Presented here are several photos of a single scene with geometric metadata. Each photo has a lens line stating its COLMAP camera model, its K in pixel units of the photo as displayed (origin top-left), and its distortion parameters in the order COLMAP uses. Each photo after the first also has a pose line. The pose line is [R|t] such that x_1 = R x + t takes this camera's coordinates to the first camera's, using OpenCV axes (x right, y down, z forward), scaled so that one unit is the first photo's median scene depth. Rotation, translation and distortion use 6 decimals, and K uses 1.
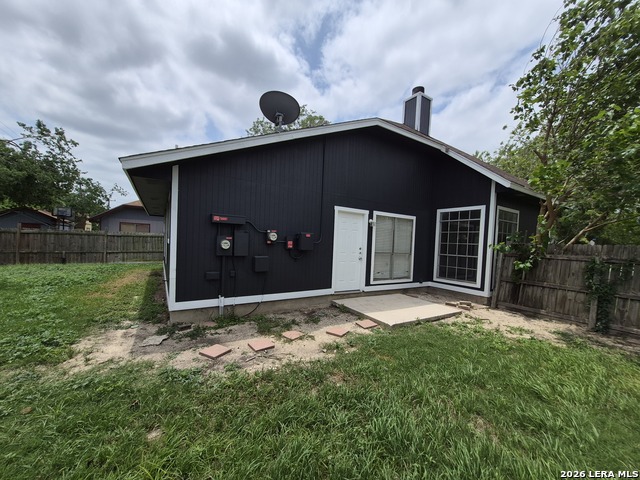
lens RADIAL K [[256.0, 0, 320.7], [0, 256.0, 248.8], [0, 0, 1]] dist [0.014903, 0.000033]
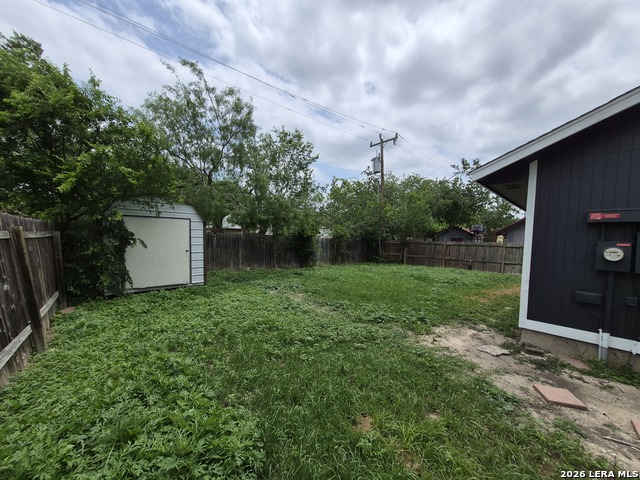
lens RADIAL K [[260.8, 0, 318.3], [0, 260.8, 248.8], [0, 0, 1]] dist [0.049547, -0.000053]
pose [[0.205551, 0.006402, -0.978625, 0.150366], [-0.059819, 0.998191, -0.006035, 0.016958], [0.976816, 0.059781, 0.205563, 0.101914]]
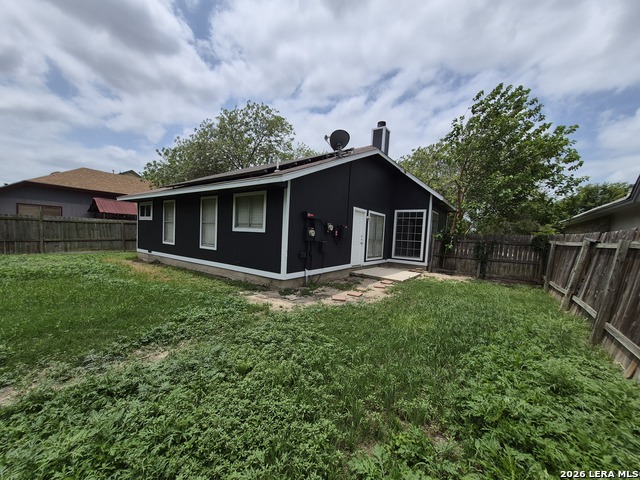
lens RADIAL K [[252.8, 0, 316.7], [0, 252.8, 245.9], [0, 0, 1]] dist [0.000832, 0.000123]
pose [[0.925931, -0.013293, 0.377458, -0.800994], [0.000894, 0.999455, 0.033005, 0.008745], [-0.377691, -0.030223, 0.925438, -0.291749]]
